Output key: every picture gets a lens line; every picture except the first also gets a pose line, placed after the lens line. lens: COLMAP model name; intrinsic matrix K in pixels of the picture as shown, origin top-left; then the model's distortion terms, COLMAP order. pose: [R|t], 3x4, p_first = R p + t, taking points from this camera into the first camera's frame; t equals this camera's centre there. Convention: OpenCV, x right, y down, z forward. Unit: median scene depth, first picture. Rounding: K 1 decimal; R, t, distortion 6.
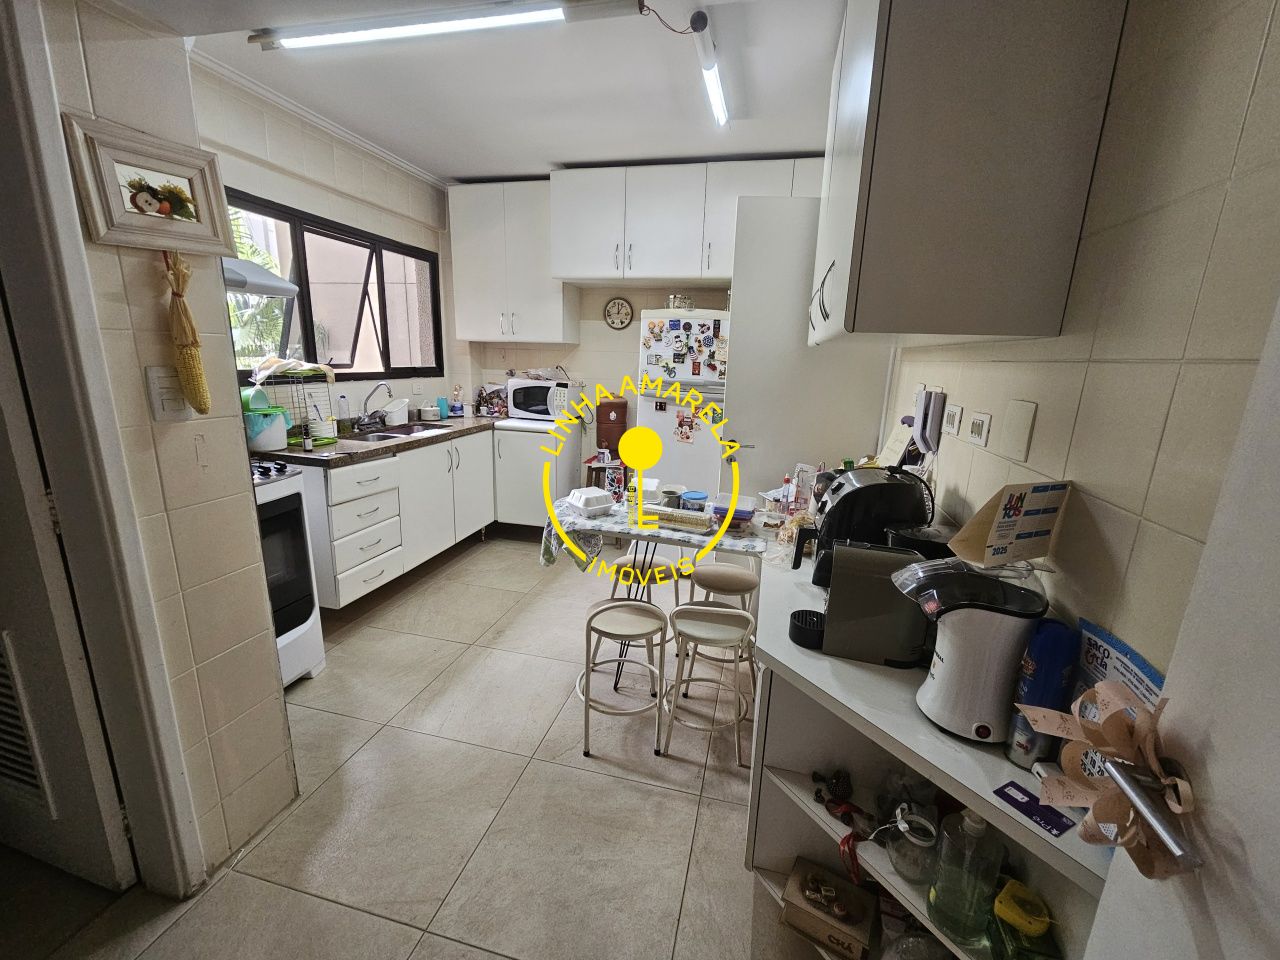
lens RADIAL K [[528.8, 0, 639.0], [0, 528.8, 479.3], [0, 0, 1]] dist [0.000109, 0.000270]
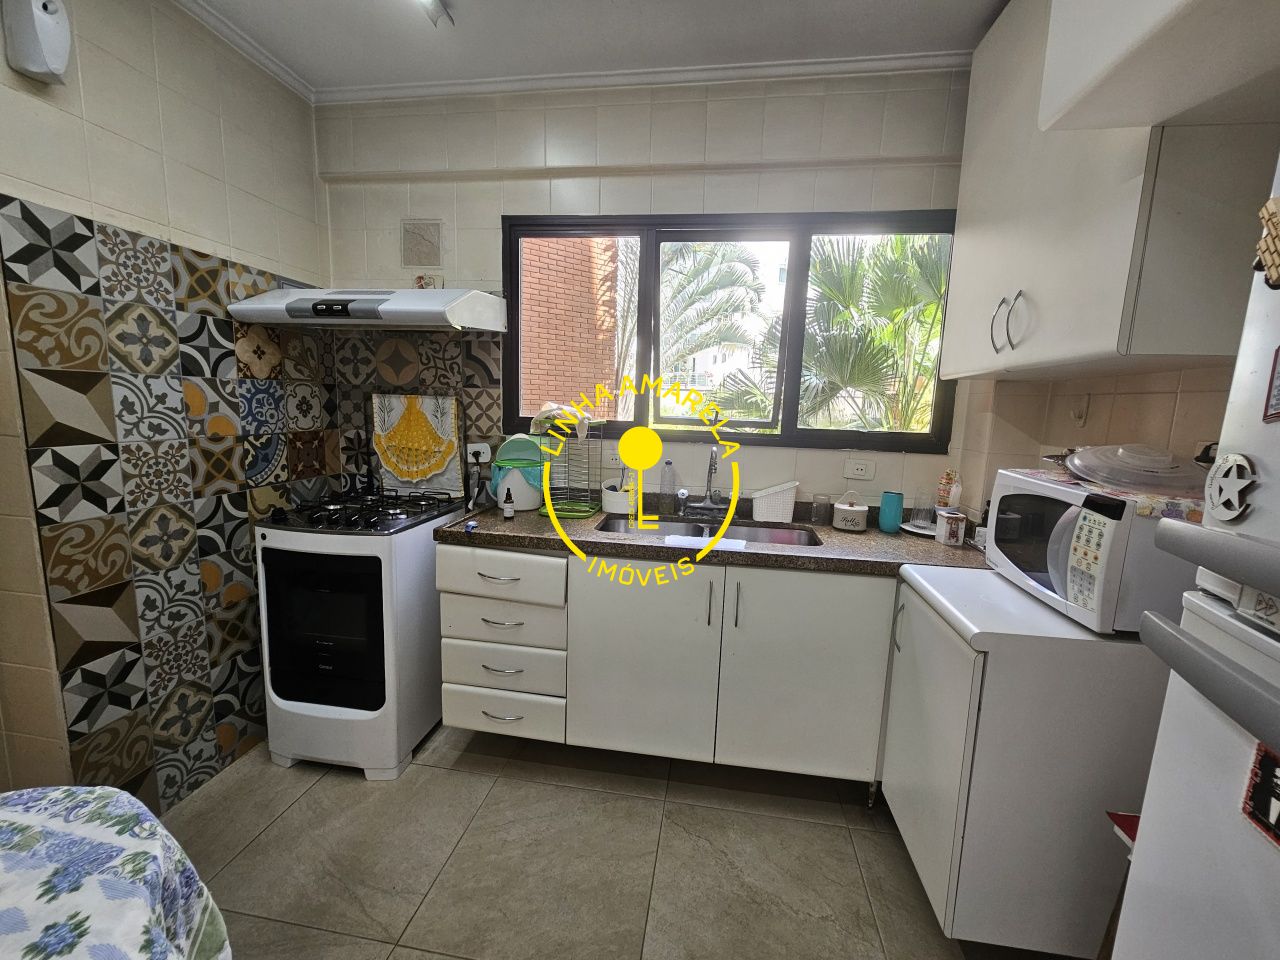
lens RADIAL K [[528.8, 0, 640.5], [0, 528.8, 479.5], [0, 0, 1]] dist [0.000109, 0.000270]
pose [[0.099849, 0.118078, -0.987972, 0.114009], [-0.257383, 0.962204, 0.088986, -0.161341], [0.961137, 0.245402, 0.126466, 0.761508]]
